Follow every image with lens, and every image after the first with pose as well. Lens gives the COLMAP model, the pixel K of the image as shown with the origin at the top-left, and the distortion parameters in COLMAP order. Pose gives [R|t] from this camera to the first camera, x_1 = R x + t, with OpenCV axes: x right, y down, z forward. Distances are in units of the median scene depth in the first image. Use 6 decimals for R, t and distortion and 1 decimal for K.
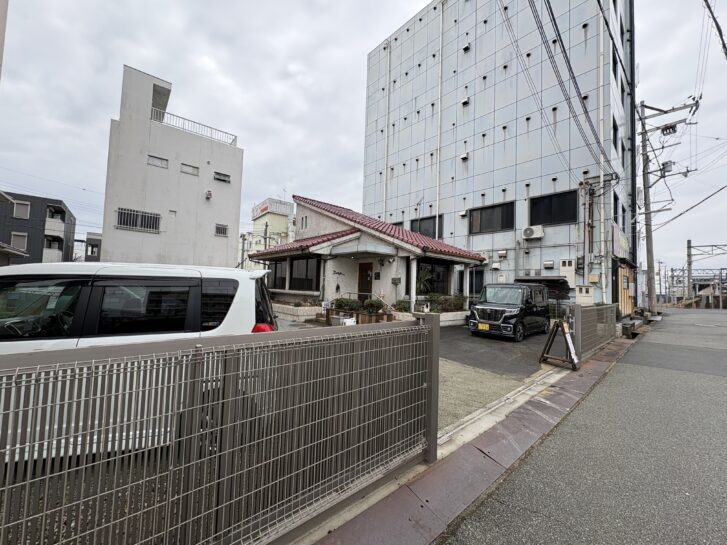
lens RADIAL K [[293.7, 0, 363.5], [0, 293.7, 272.5], [0, 0, 1]] dist [0.000766, 0.000021]
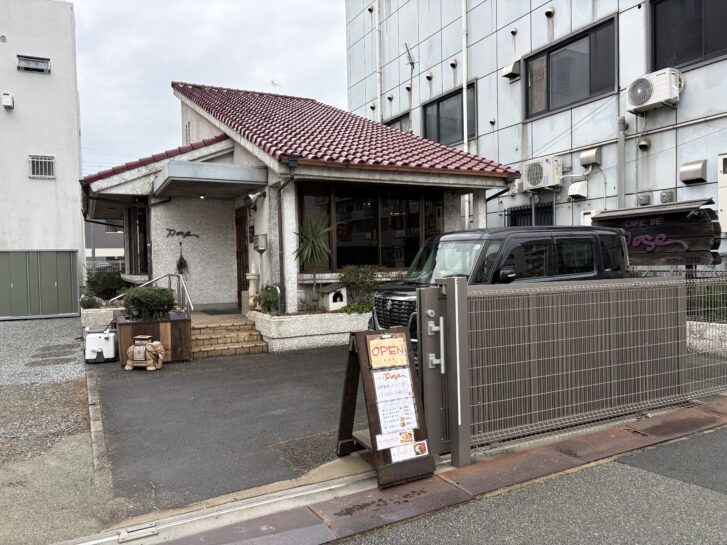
lens RADIAL K [[555.8, 0, 363.5], [0, 555.8, 272.5], [0, 0, 1]] dist [0.067020, -0.069307]
pose [[0.965390, -0.048920, -0.256181, 0.359391], [0.065353, 0.996288, 0.056024, 0.028199], [0.252489, -0.070827, 0.965004, 0.177687]]
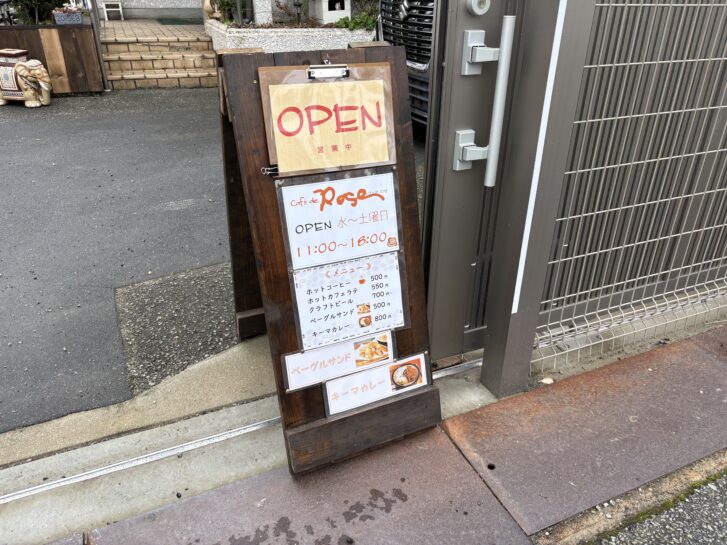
lens RADIAL K [[555.8, 0, 363.5], [0, 555.8, 272.5], [0, 0, 1]] dist [0.067020, -0.069307]
pose [[0.947050, 0.128756, -0.294138, 0.334244], [0.036094, 0.867579, 0.495987, 0.058557], [0.319050, -0.480342, 0.816994, 0.353379]]
